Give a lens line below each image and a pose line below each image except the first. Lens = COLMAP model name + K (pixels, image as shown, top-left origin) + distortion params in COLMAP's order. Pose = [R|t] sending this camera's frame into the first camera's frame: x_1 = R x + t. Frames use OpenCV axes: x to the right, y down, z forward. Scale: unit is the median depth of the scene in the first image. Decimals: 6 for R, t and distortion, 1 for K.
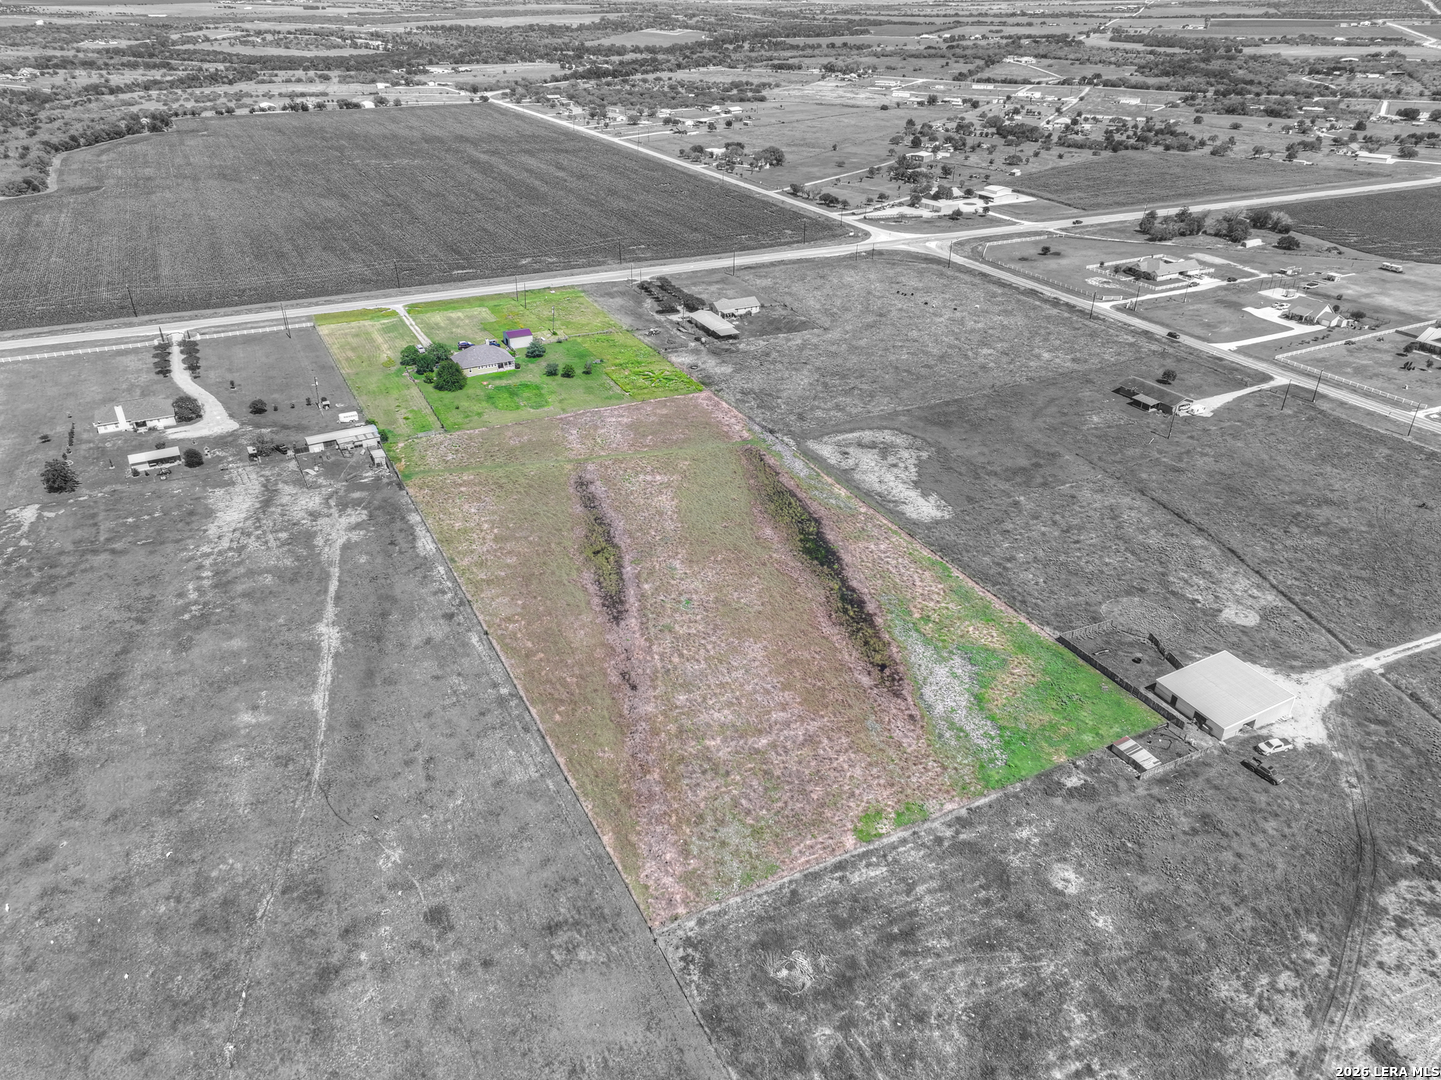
lens RADIAL K [[995.5, 0, 720.5], [0, 995.5, 540.0], [0, 0, 1]] dist [-0.000926, 0.008038]
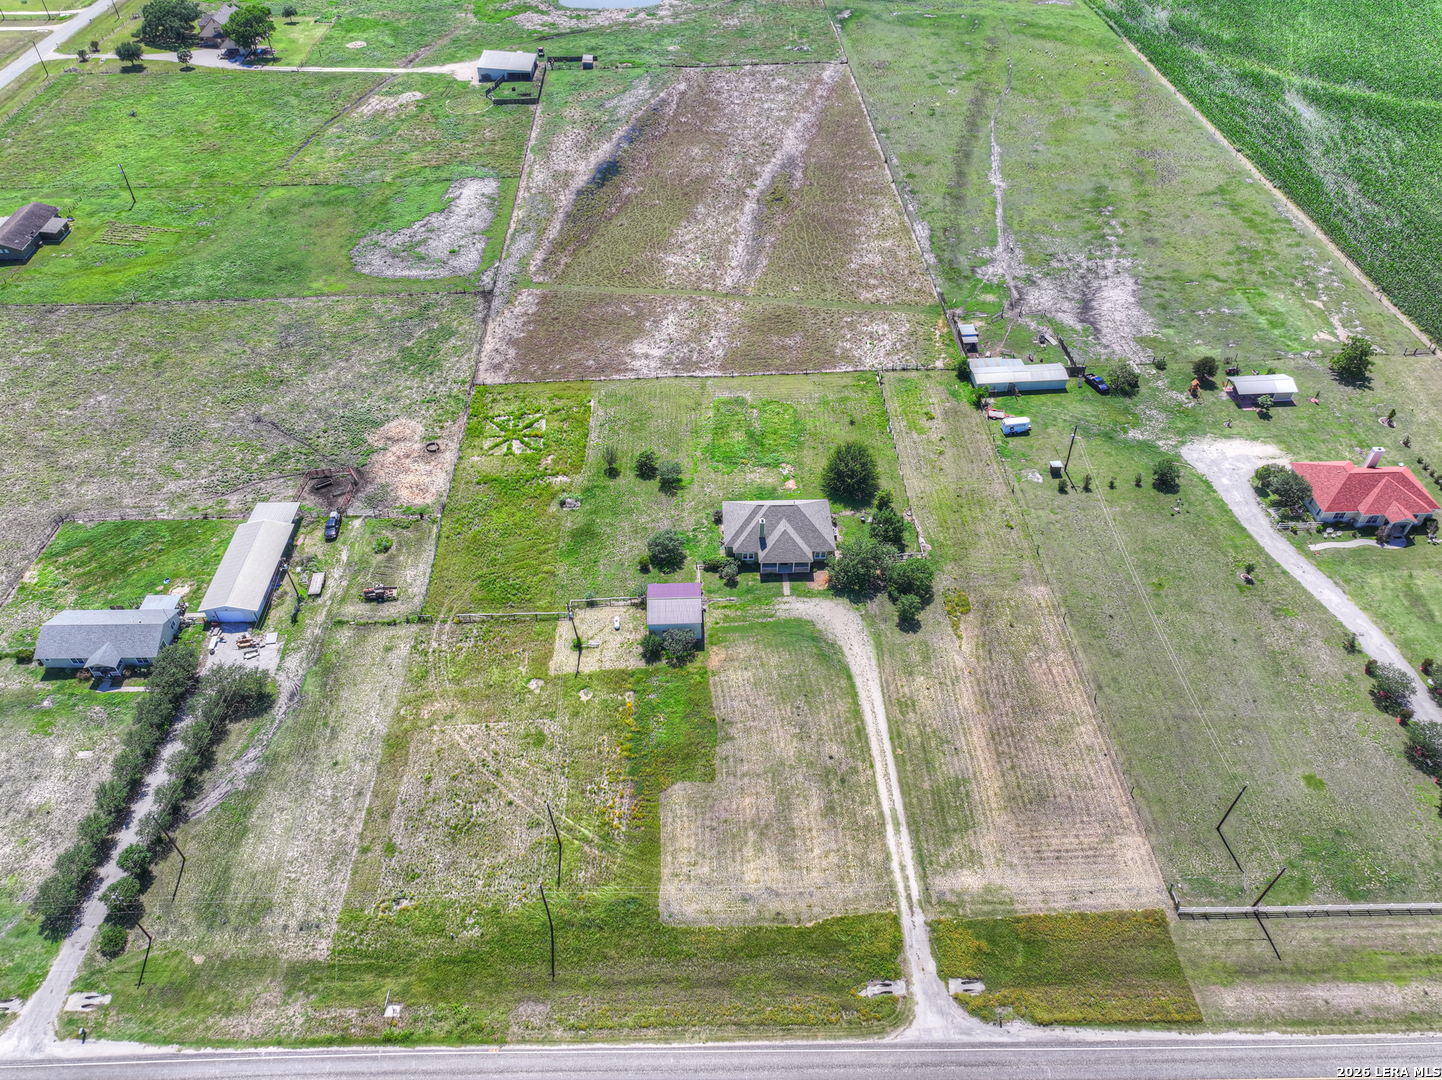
lens RADIAL K [[996.2, 0, 721.0], [0, 996.2, 540.0], [0, 0, 1]] dist [-0.000926, 0.008038]
pose [[-0.902931, -0.301234, 0.306550, -0.487893], [0.213964, 0.303528, 0.928488, -0.868866], [-0.372739, 0.903952, -0.209611, 1.476523]]
